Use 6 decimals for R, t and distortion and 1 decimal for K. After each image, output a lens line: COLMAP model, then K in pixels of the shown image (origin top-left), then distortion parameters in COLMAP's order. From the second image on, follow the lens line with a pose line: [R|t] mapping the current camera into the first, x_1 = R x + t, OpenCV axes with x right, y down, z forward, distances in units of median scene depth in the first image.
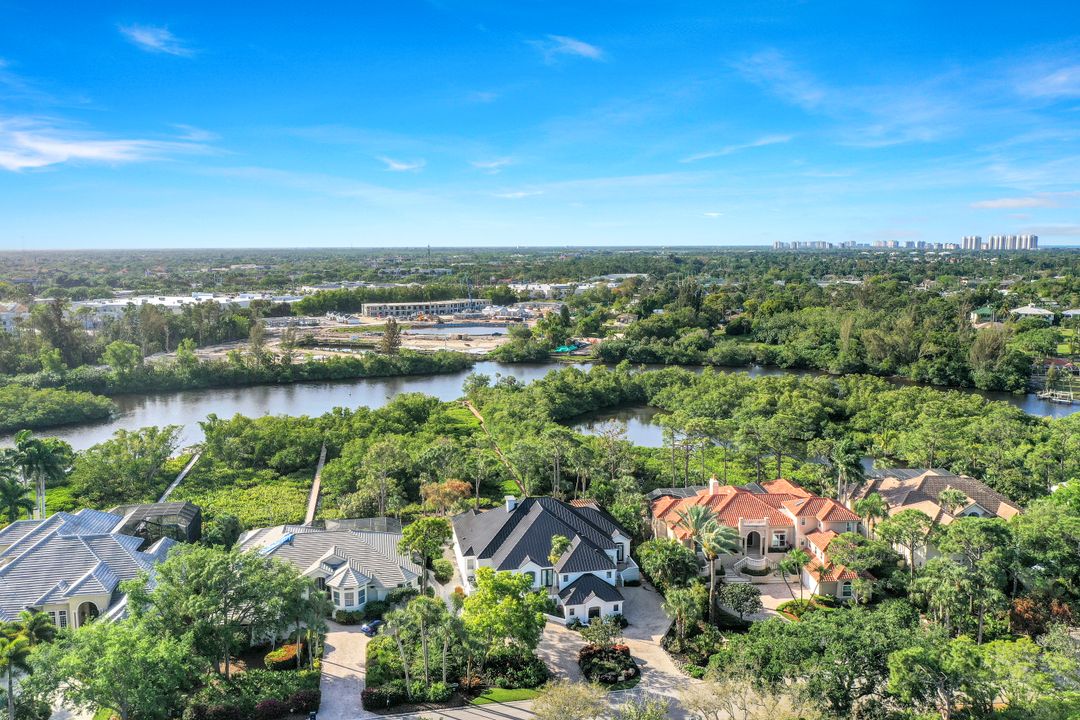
lens RADIAL K [[867.1, 0, 538.6], [0, 867.1, 362.0], [0, 0, 1]] dist [0.000913, 0.001616]
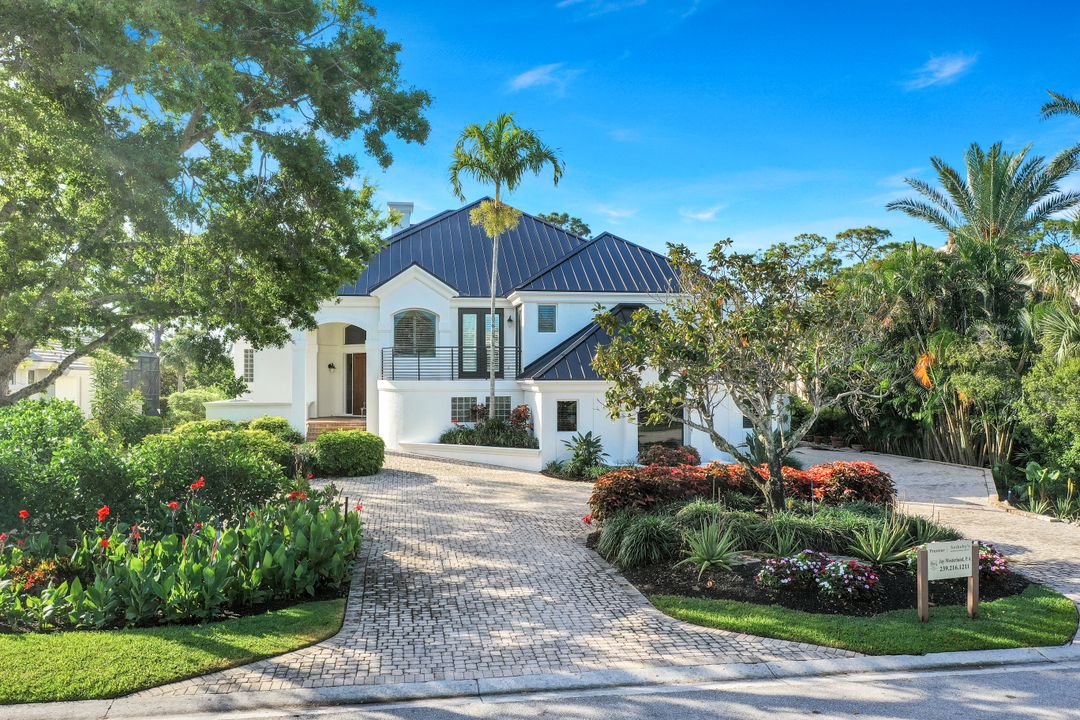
lens RADIAL K [[867.1, 0, 538.6], [0, 867.1, 362.0], [0, 0, 1]] dist [0.000913, 0.001616]
pose [[0.999383, -0.002740, -0.035019, 0.031800], [-0.002904, 0.987095, -0.160109, 0.254523], [0.035006, 0.160112, 0.986478, 0.626766]]
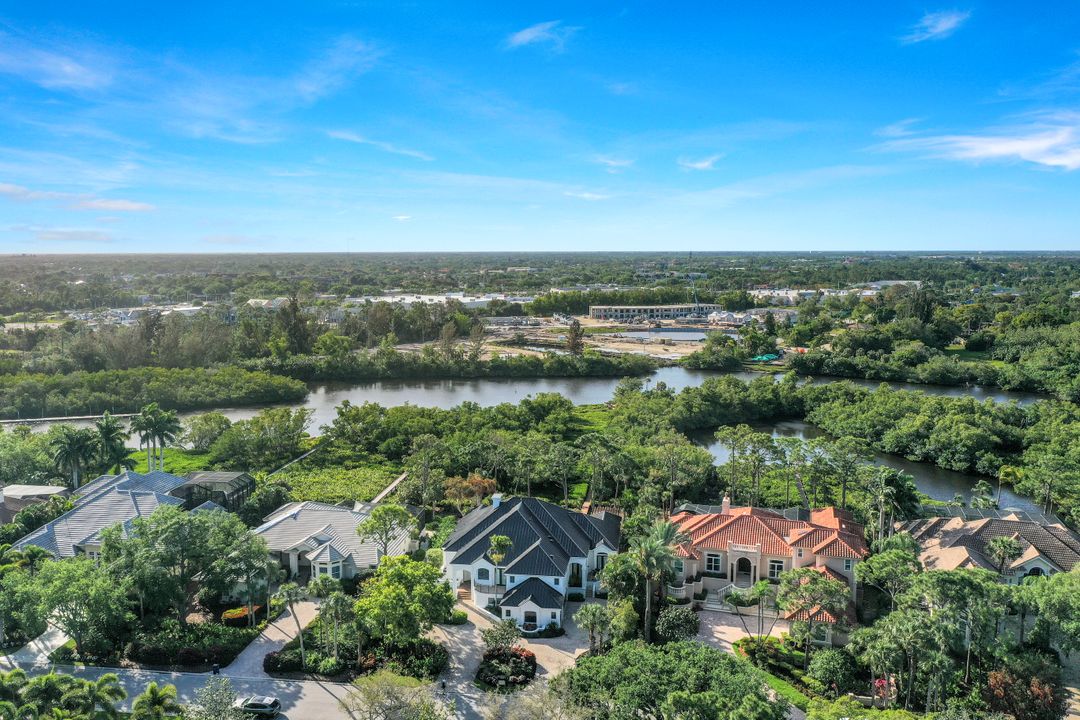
lens RADIAL K [[867.1, 0, 538.6], [0, 867.1, 362.0], [0, 0, 1]] dist [0.000913, 0.001616]
pose [[0.944224, 0.044554, -0.326275, 0.315047], [-0.046162, 0.998930, 0.002817, -0.004795], [0.326052, 0.012401, 0.945271, 0.050372]]
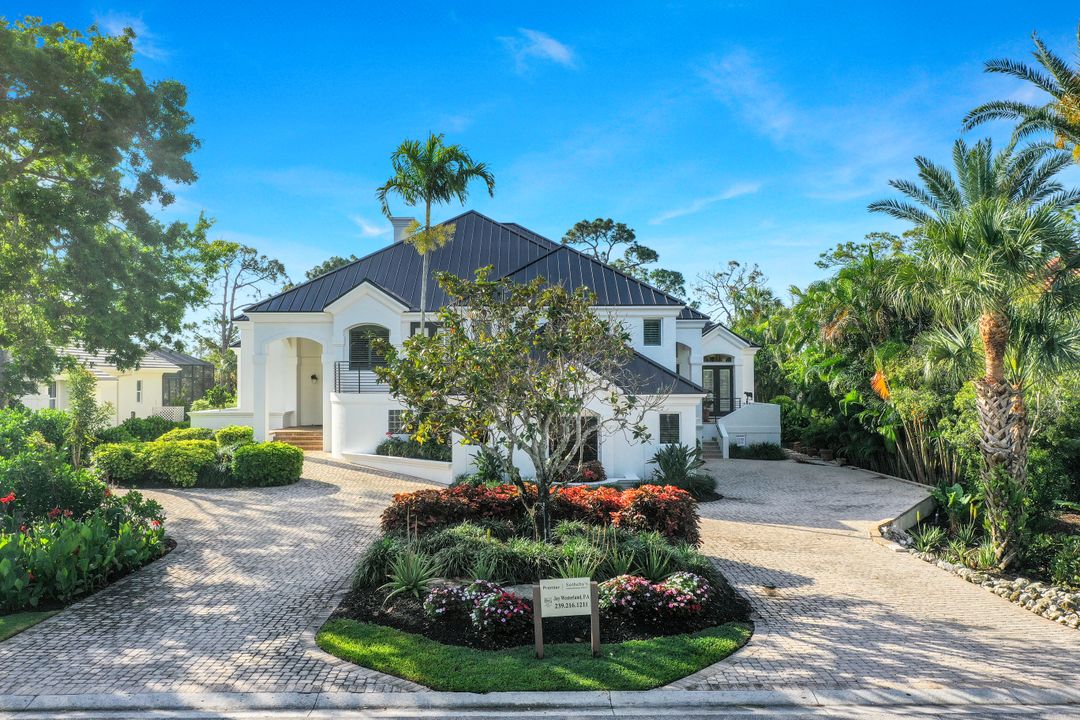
lens RADIAL K [[862.4, 0, 540.0], [0, 862.4, 360.0], [0, 0, 1]] dist [0.000449, 0.002363]
pose [[0.983795, -0.005702, -0.179204, 0.079878], [-0.023451, 0.986816, -0.160139, 0.250779], [0.177755, 0.161747, 0.970691, 0.629279]]
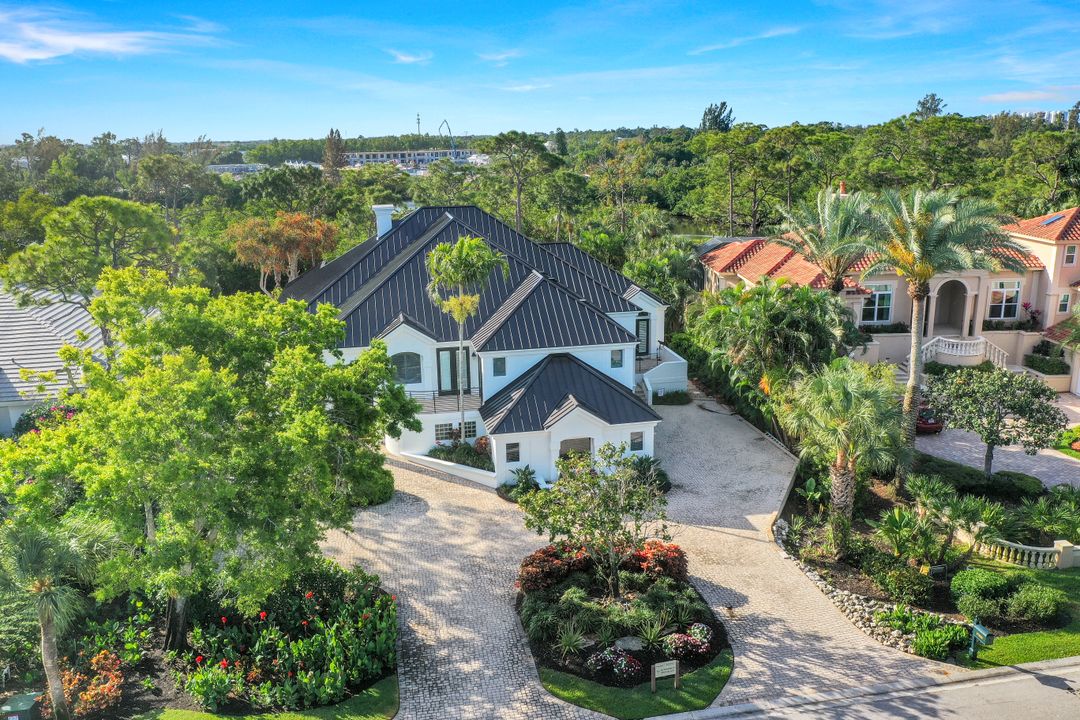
lens RADIAL K [[862.4, 0, 540.0], [0, 862.4, 360.0], [0, 0, 1]] dist [0.000449, 0.002363]
pose [[0.999869, -0.014216, -0.007733, 0.043121], [0.015007, 0.993343, 0.114216, 0.172011], [0.006057, -0.114317, 0.993426, 0.534884]]
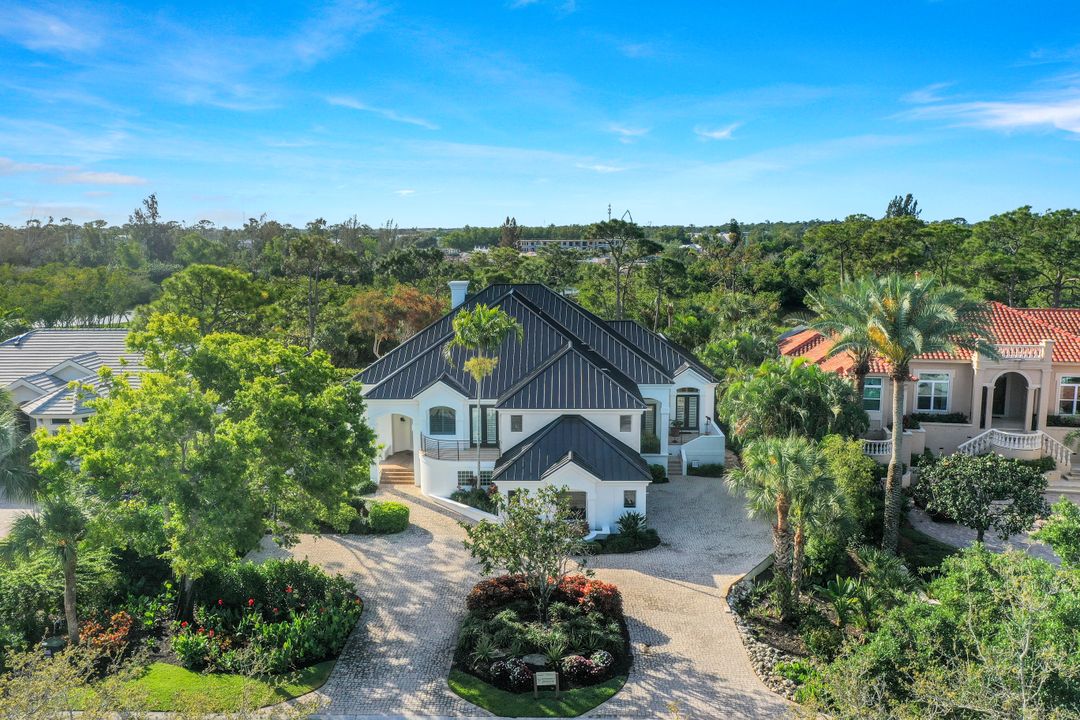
lens RADIAL K [[867.1, 0, 538.6], [0, 867.1, 362.0], [0, 0, 1]] dist [0.000913, 0.001616]
pose [[0.974268, 0.031532, -0.223175, 0.110891], [-0.028322, 0.999444, 0.017569, 0.178522], [0.223605, -0.010796, 0.974620, 0.505291]]
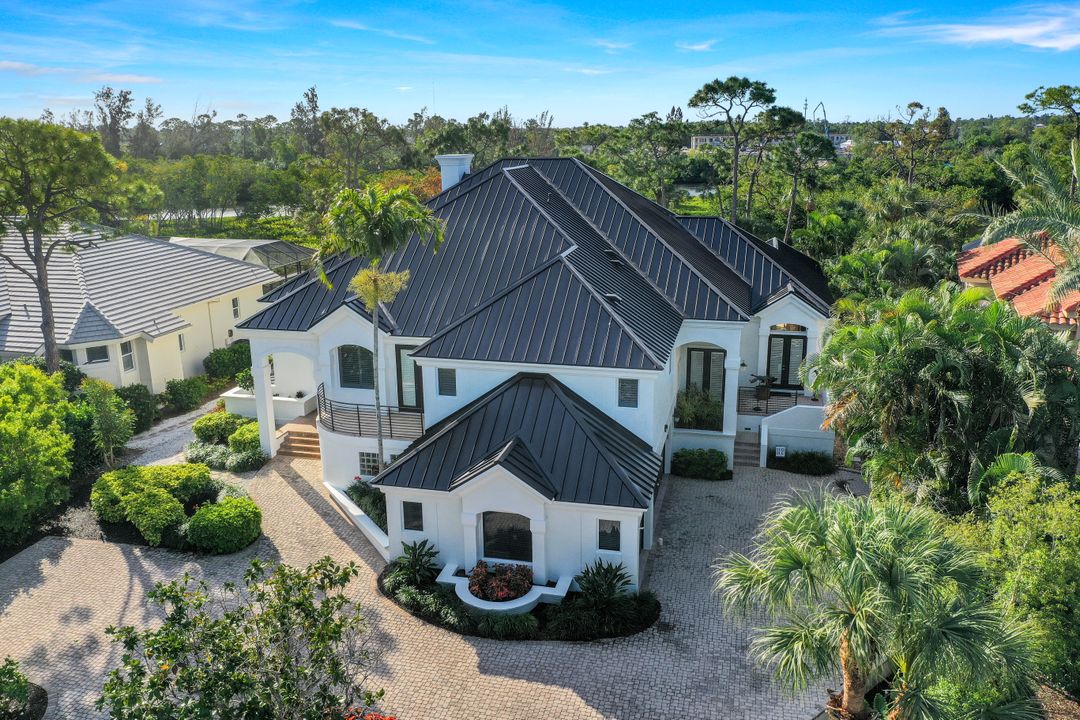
lens RADIAL K [[858.2, 0, 536.5], [0, 858.2, 362.5], [0, 0, 1]] dist [-0.001043, 0.000707]
pose [[0.902720, 0.105297, -0.417144, 0.130079], [-0.051239, 0.988999, 0.138762, 0.175154], [0.427167, -0.103889, 0.898185, 0.665002]]
